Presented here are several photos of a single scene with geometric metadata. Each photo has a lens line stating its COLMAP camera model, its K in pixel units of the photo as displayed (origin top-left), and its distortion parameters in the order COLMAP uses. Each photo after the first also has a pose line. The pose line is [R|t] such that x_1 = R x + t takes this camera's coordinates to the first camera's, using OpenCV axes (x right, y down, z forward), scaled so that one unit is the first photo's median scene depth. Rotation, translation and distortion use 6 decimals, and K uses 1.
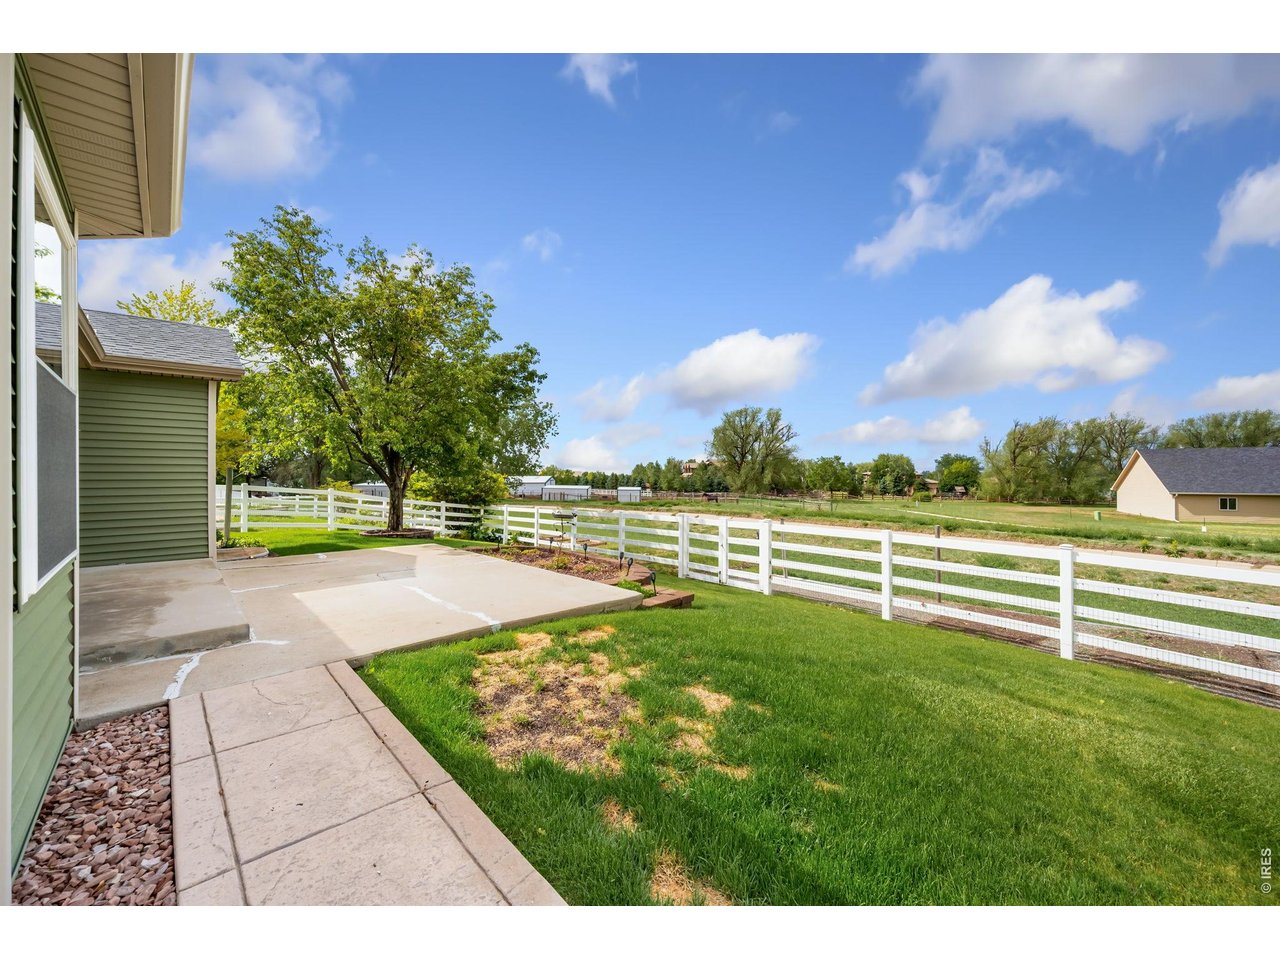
lens RADIAL K [[518.2, 0, 640.0], [0, 518.2, 480.0], [0, 0, 1]] dist [0.000984, 0.000108]
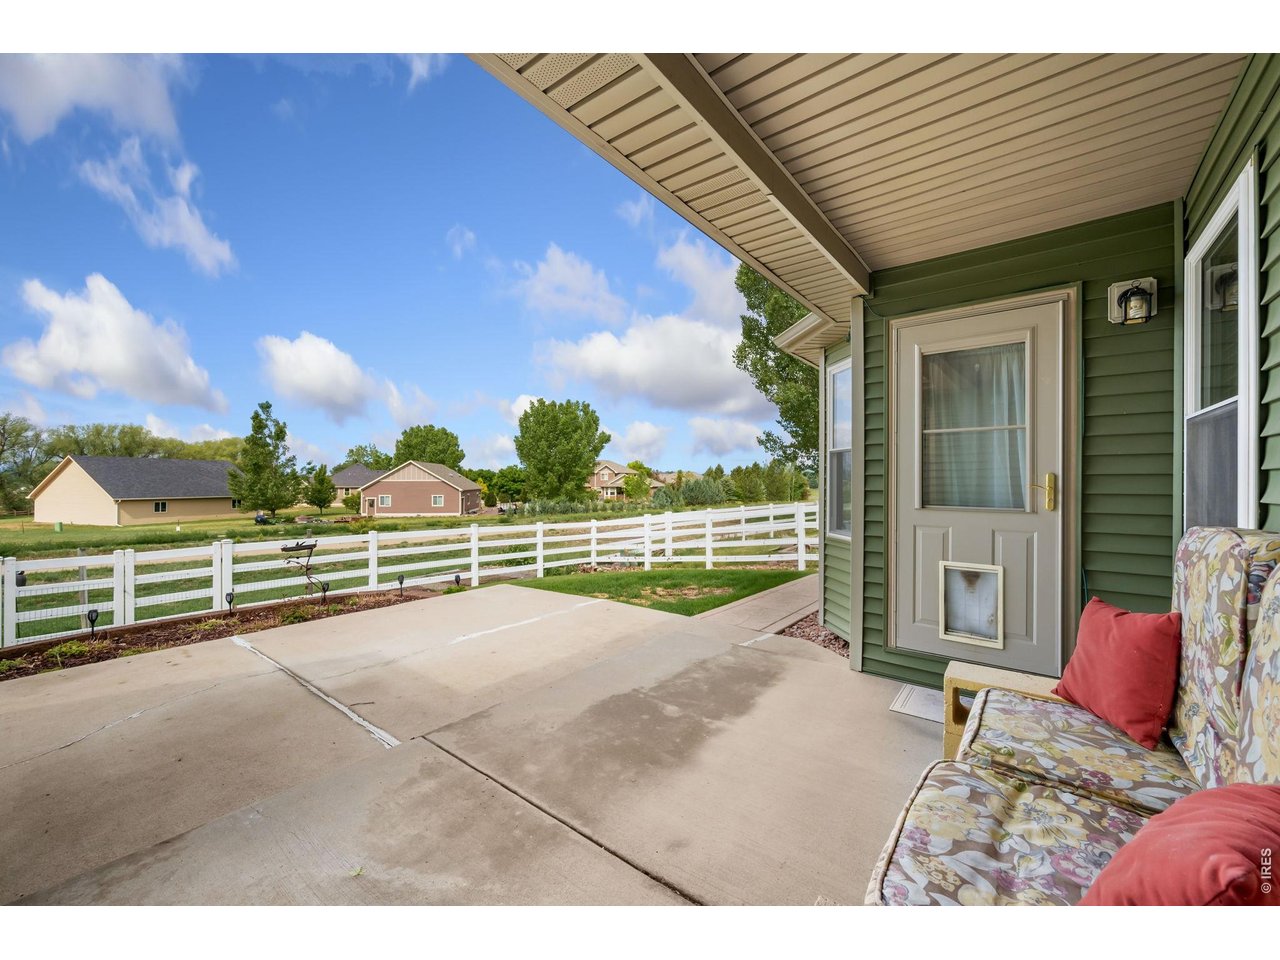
lens RADIAL K [[518.2, 0, 640.0], [0, 518.2, 480.0], [0, 0, 1]] dist [0.000984, 0.000108]
pose [[-0.174626, -0.000601, 0.984635, -0.191377], [0.009597, 0.999951, 0.002312, -0.005951], [-0.984588, 0.009853, -0.174612, 0.149117]]
